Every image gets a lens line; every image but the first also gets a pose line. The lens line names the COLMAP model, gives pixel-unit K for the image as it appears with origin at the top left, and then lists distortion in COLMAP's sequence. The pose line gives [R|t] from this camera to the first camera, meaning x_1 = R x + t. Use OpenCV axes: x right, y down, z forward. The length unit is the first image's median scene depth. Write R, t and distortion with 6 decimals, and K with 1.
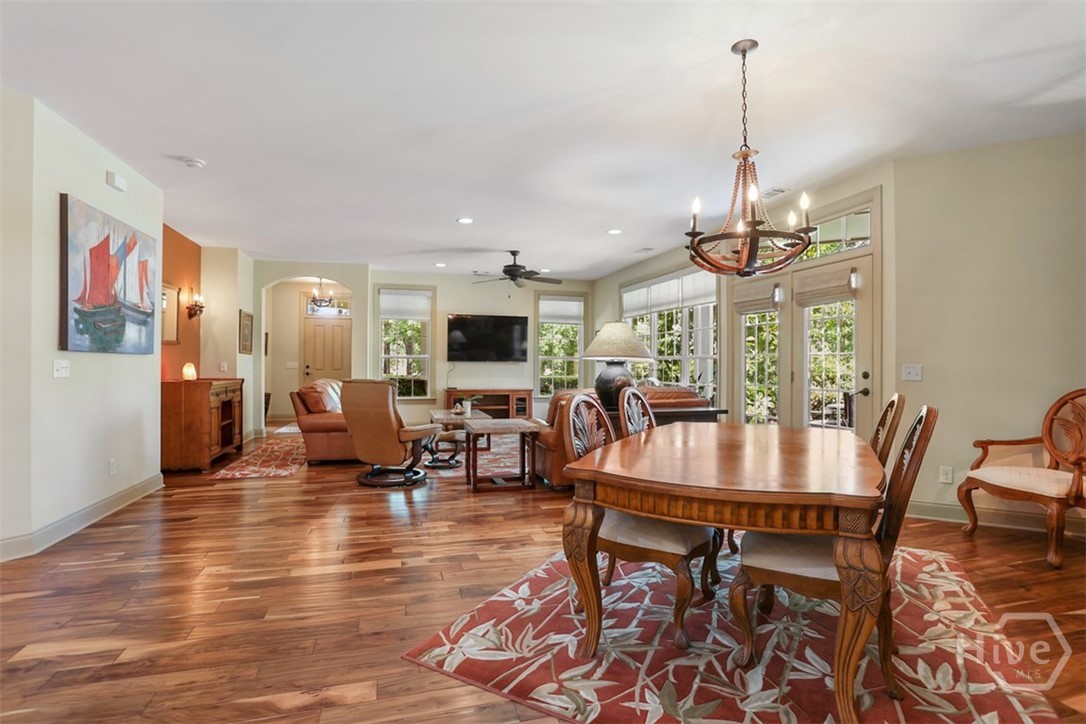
lens RADIAL K [[532.7, 0, 535.0], [0, 532.7, 360.9], [0, 0, 1]] dist [-0.062670, 0.030377]
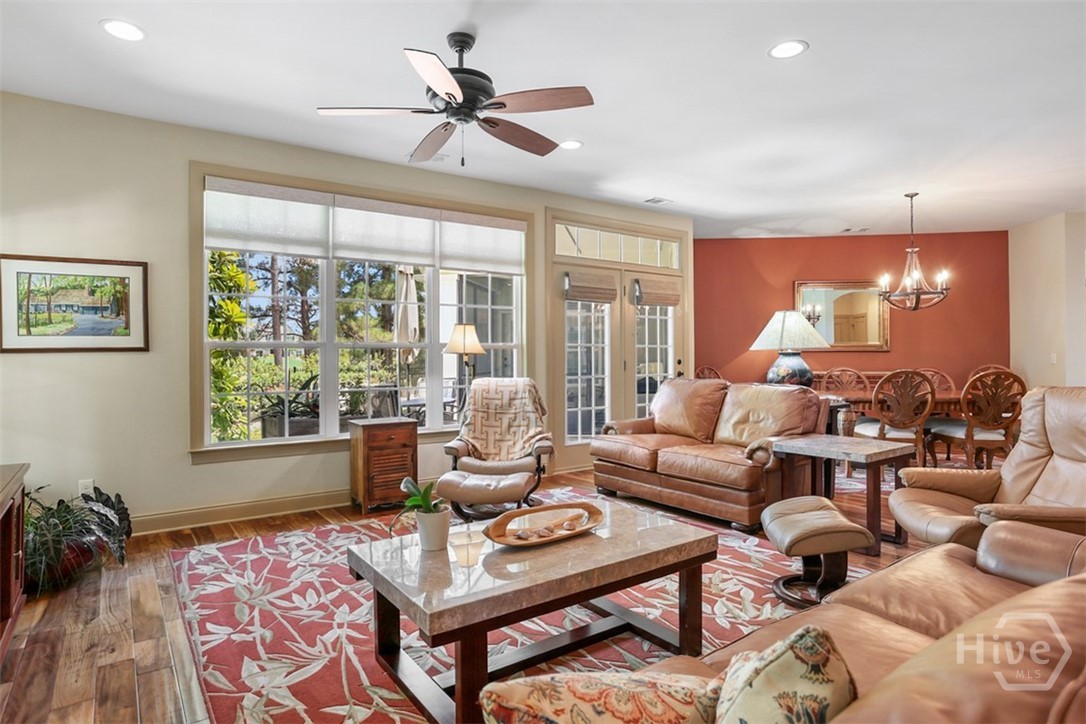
lens RADIAL K [[601.4, 0, 545.2], [0, 601.4, 356.6], [0, 0, 1]] dist [-0.005374, -0.001061]
pose [[-0.361043, -0.001877, 0.932547, -0.726536], [-0.000012, 0.999998, 0.002008, 0.004751], [-0.932549, 0.000714, -0.361042, 1.843958]]
